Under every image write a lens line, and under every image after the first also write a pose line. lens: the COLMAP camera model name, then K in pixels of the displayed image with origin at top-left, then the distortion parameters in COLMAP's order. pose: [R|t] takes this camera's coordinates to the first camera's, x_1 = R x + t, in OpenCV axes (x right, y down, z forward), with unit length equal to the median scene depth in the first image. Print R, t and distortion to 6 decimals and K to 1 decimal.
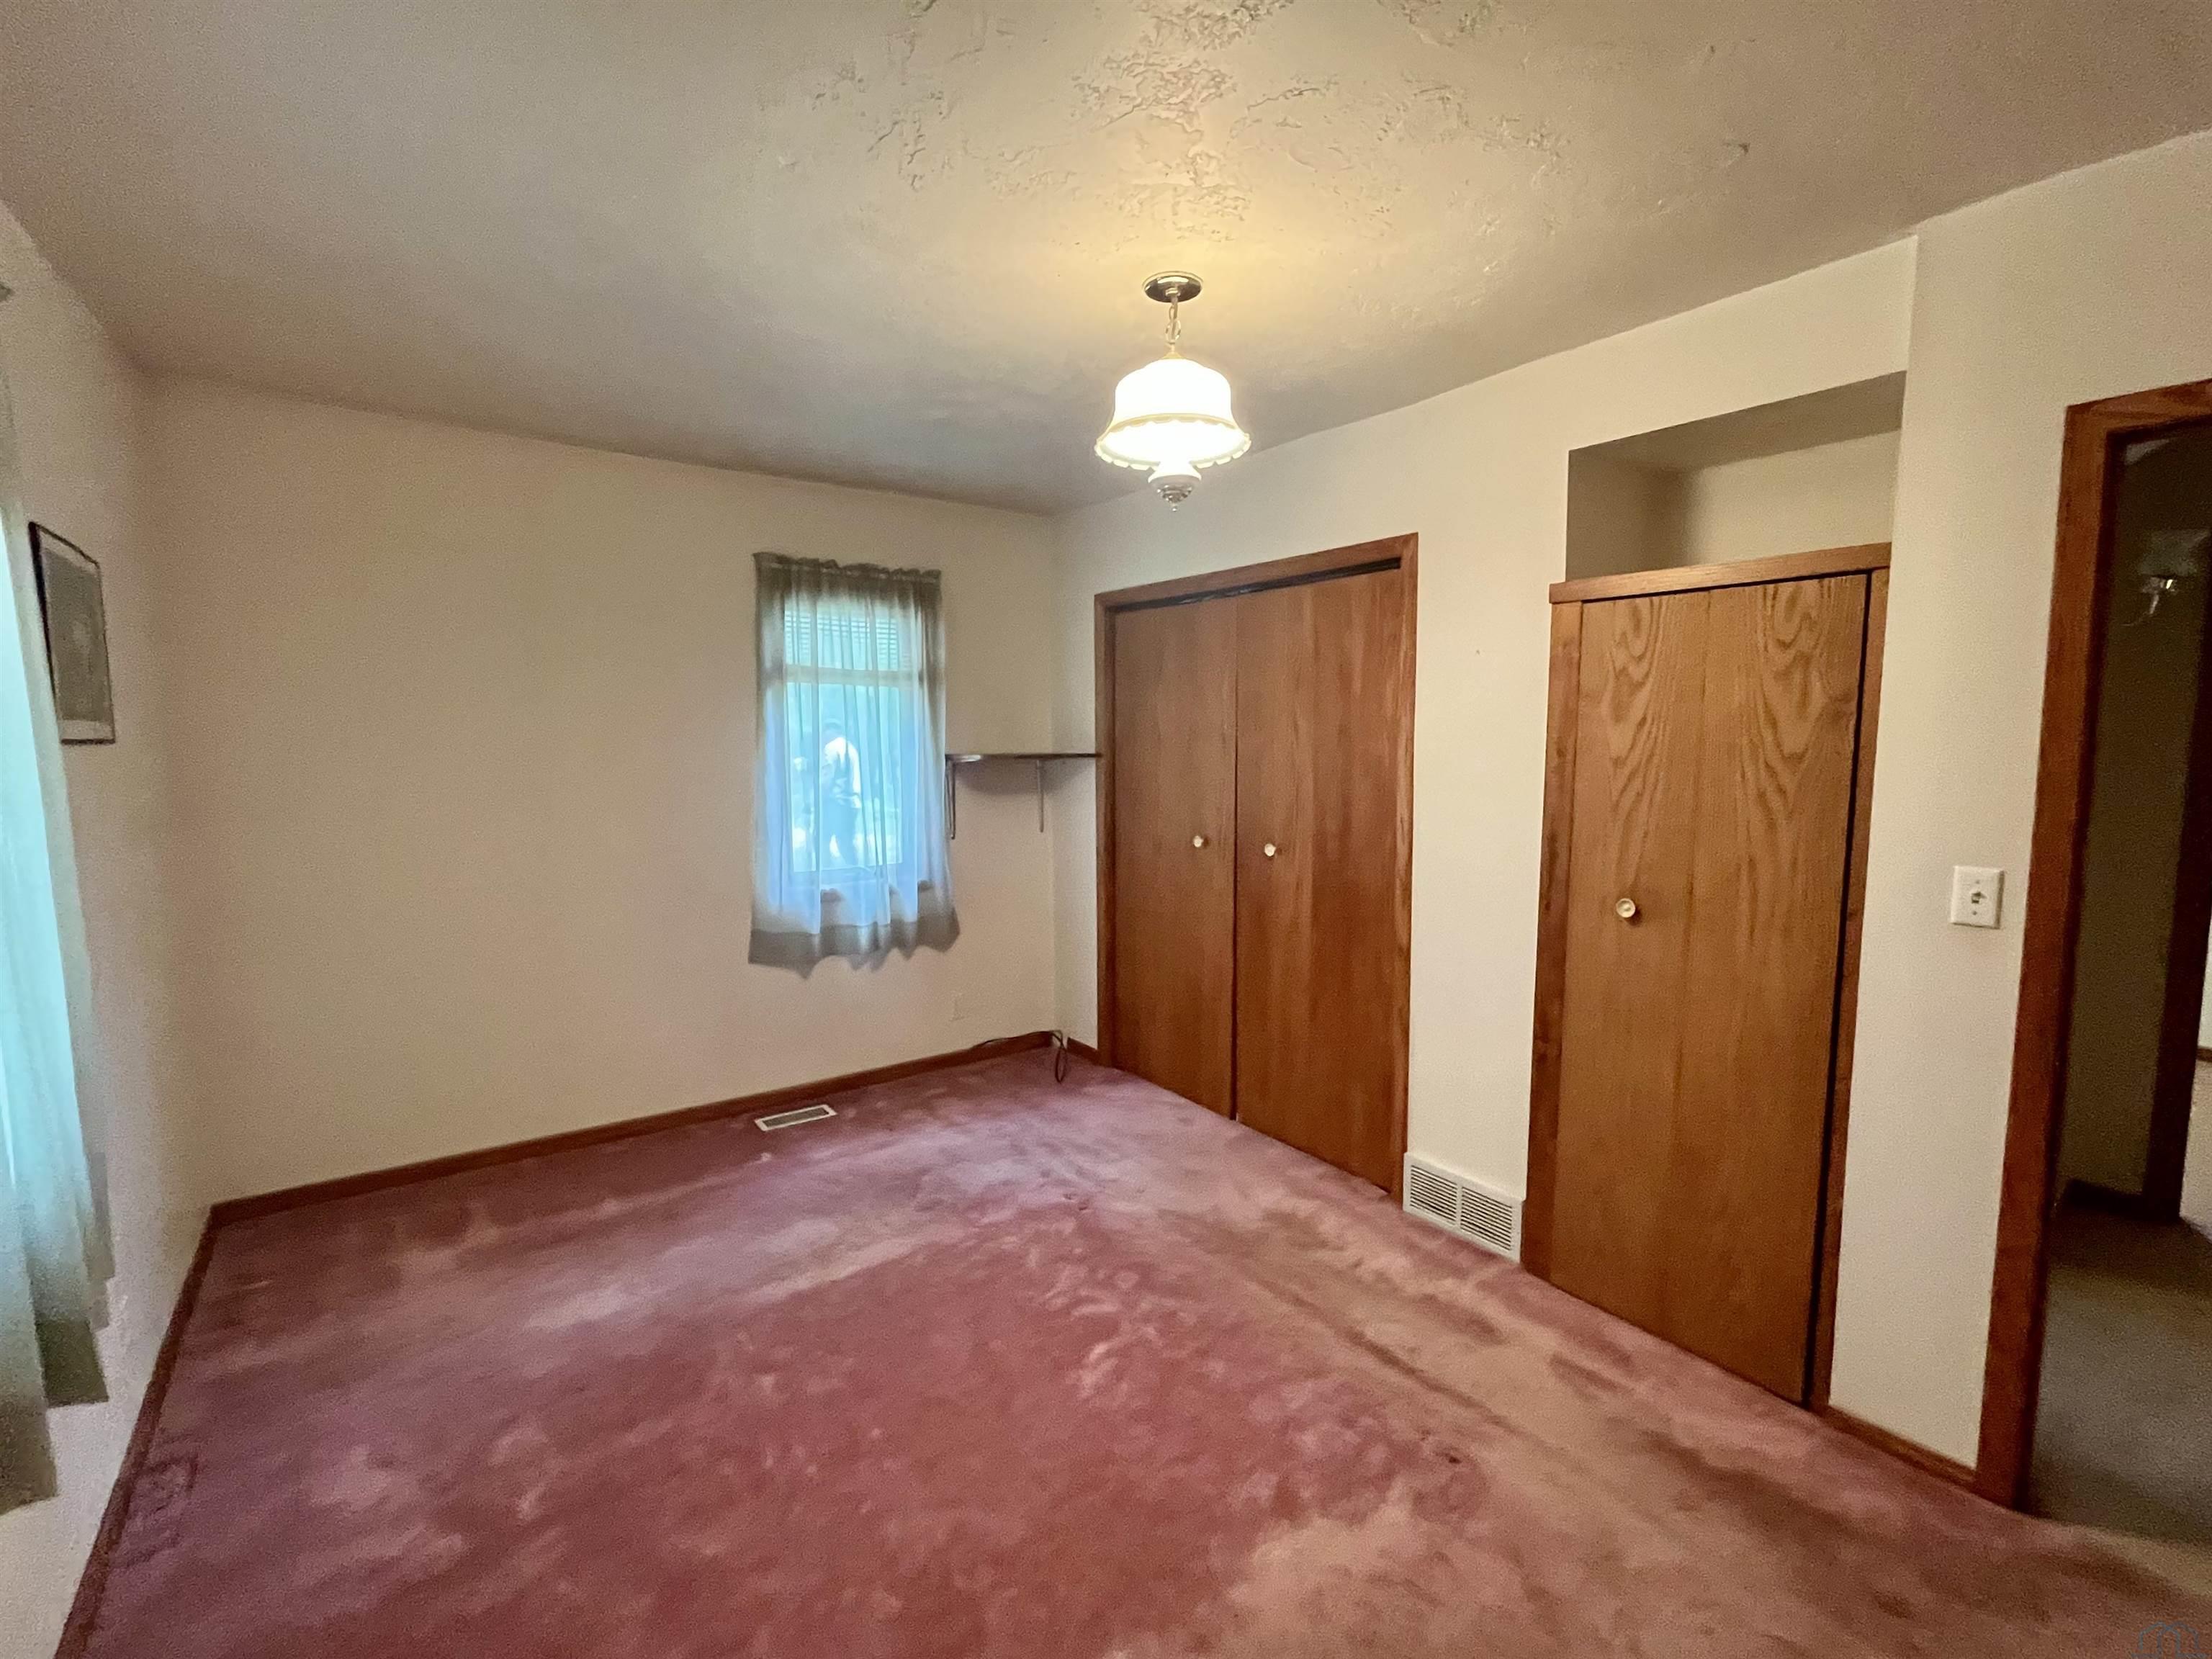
lens RADIAL K [[975.0, 0, 1091.6], [0, 975.0, 839.7], [0, 0, 1]] dist [-0.001495, 0.001116]
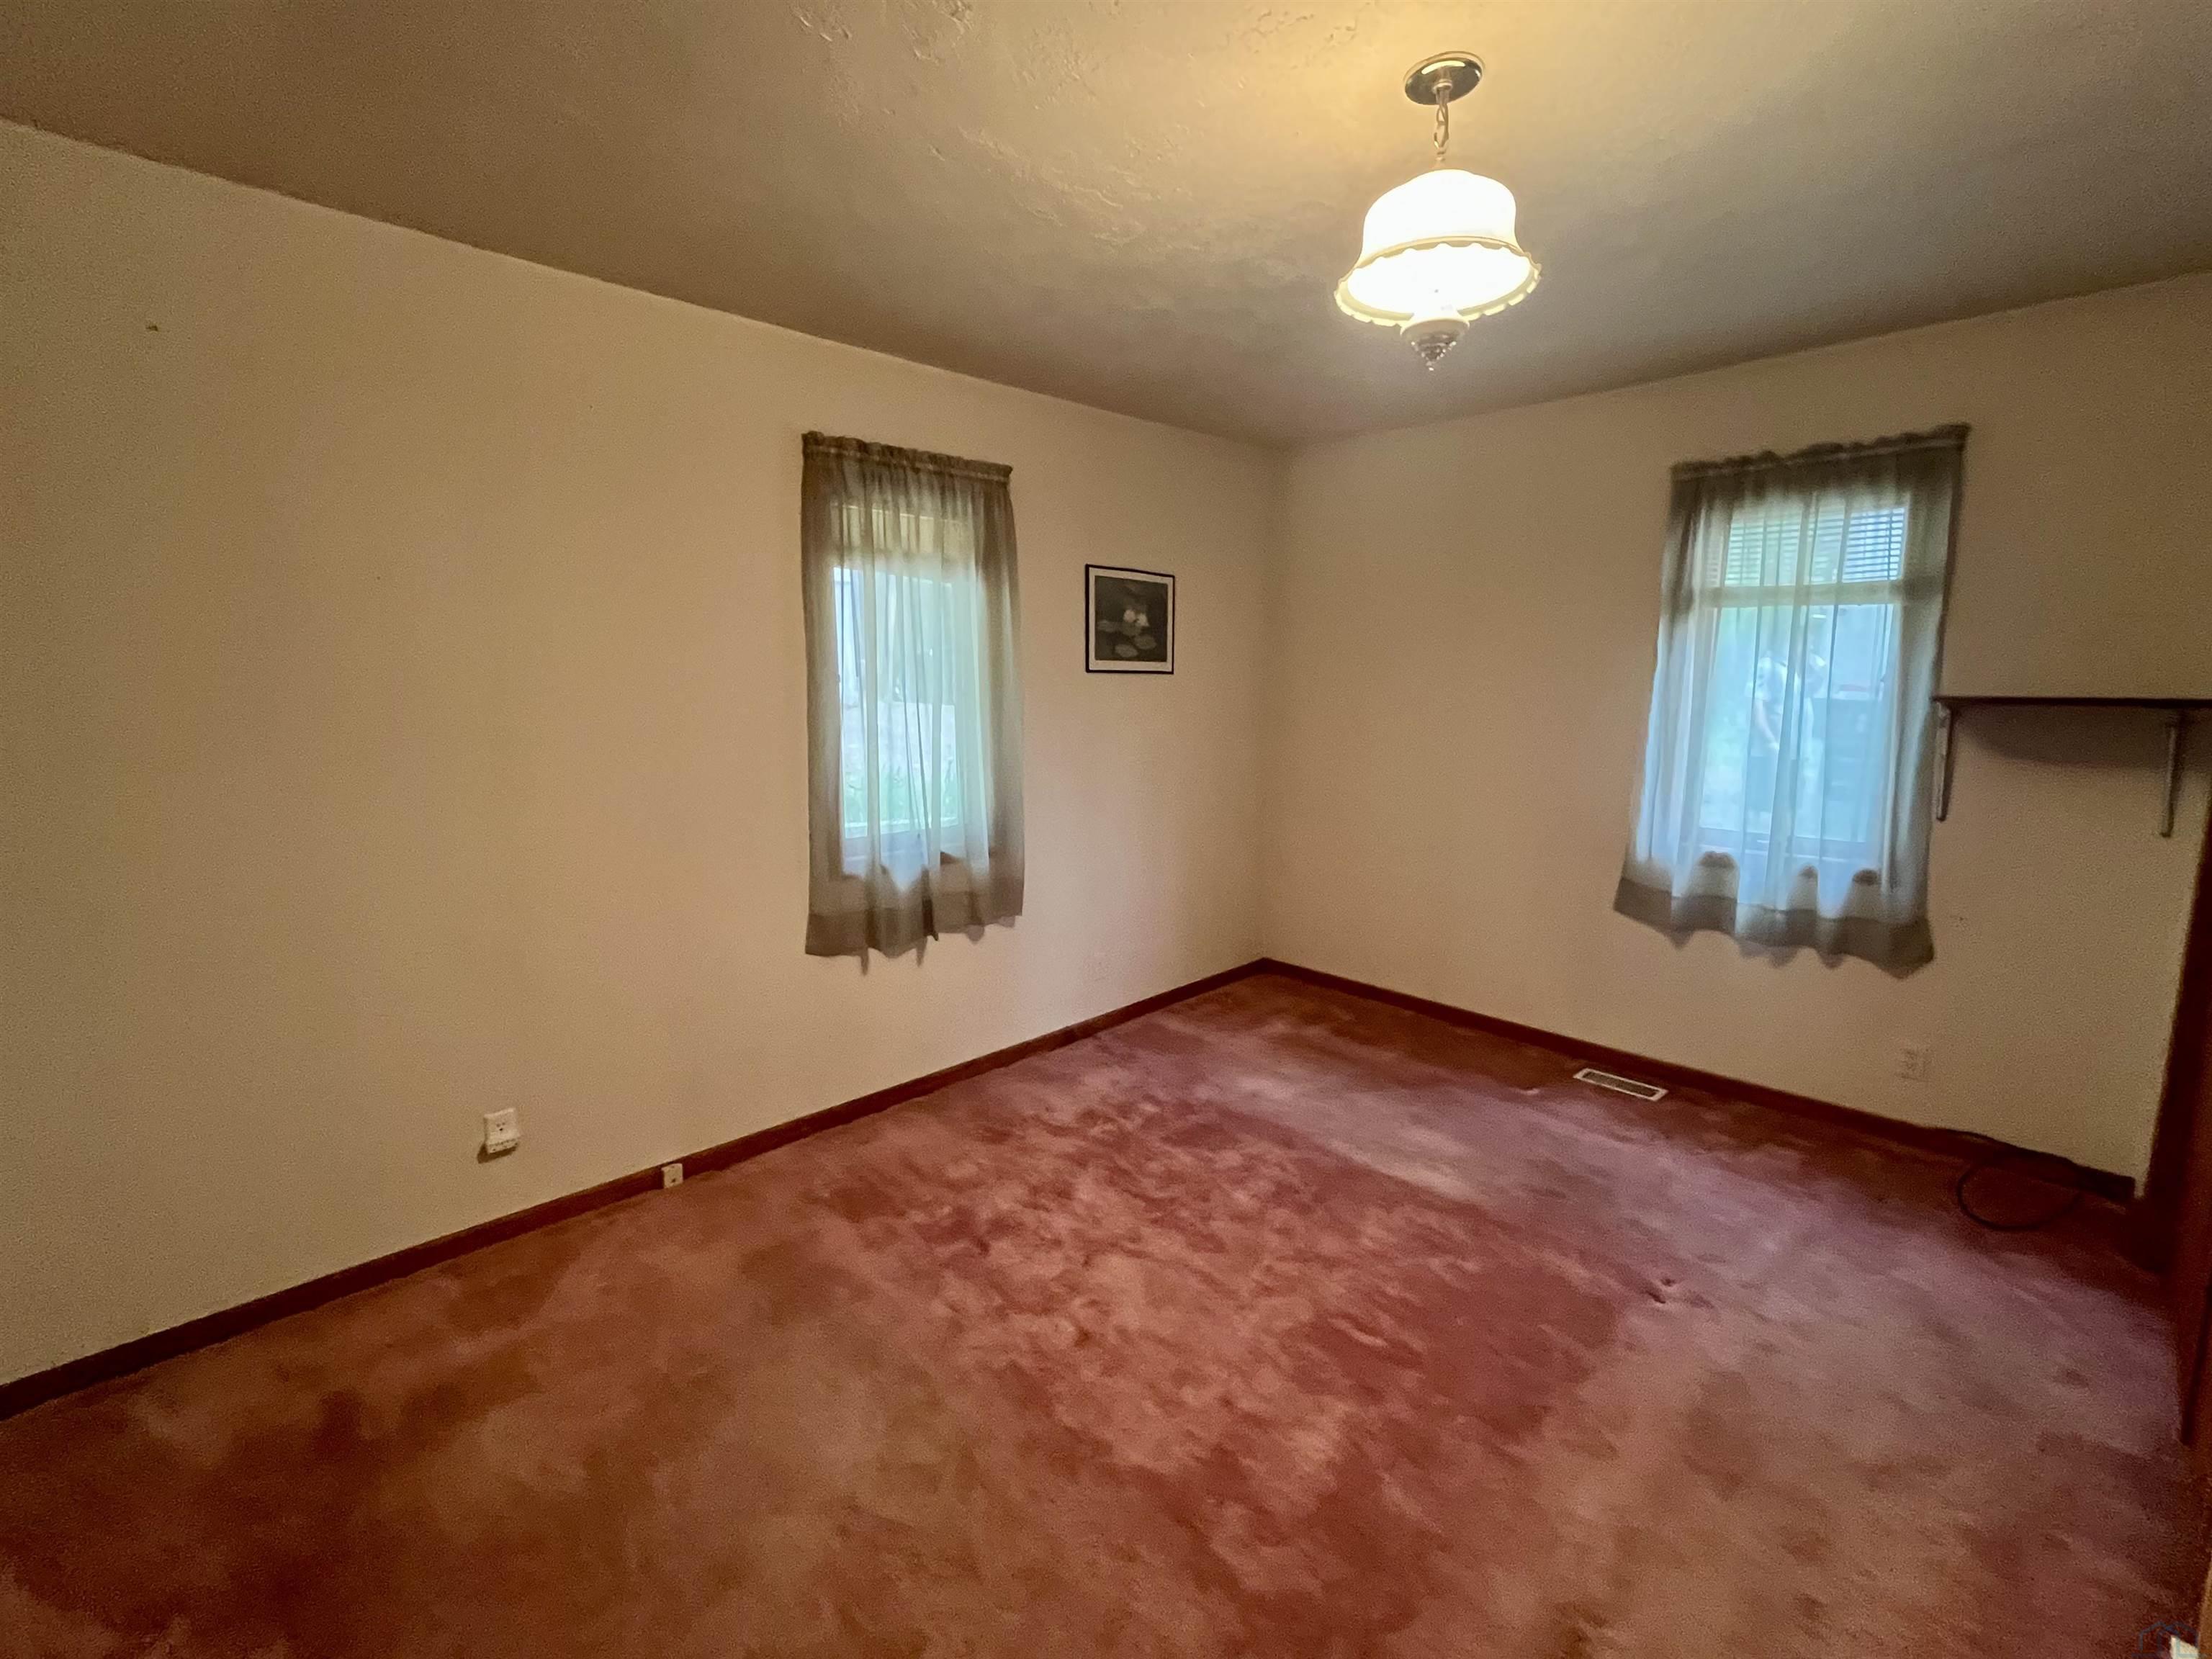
lens RADIAL K [[975.0, 0, 1103.0], [0, 975.0, 831.8], [0, 0, 1]] dist [-0.001495, 0.001116]
pose [[0.148725, 0.156970, -0.976341, 0.487467], [-0.106883, 0.984089, 0.141934, -0.030250], [0.983085, 0.083245, 0.163136, 0.341533]]
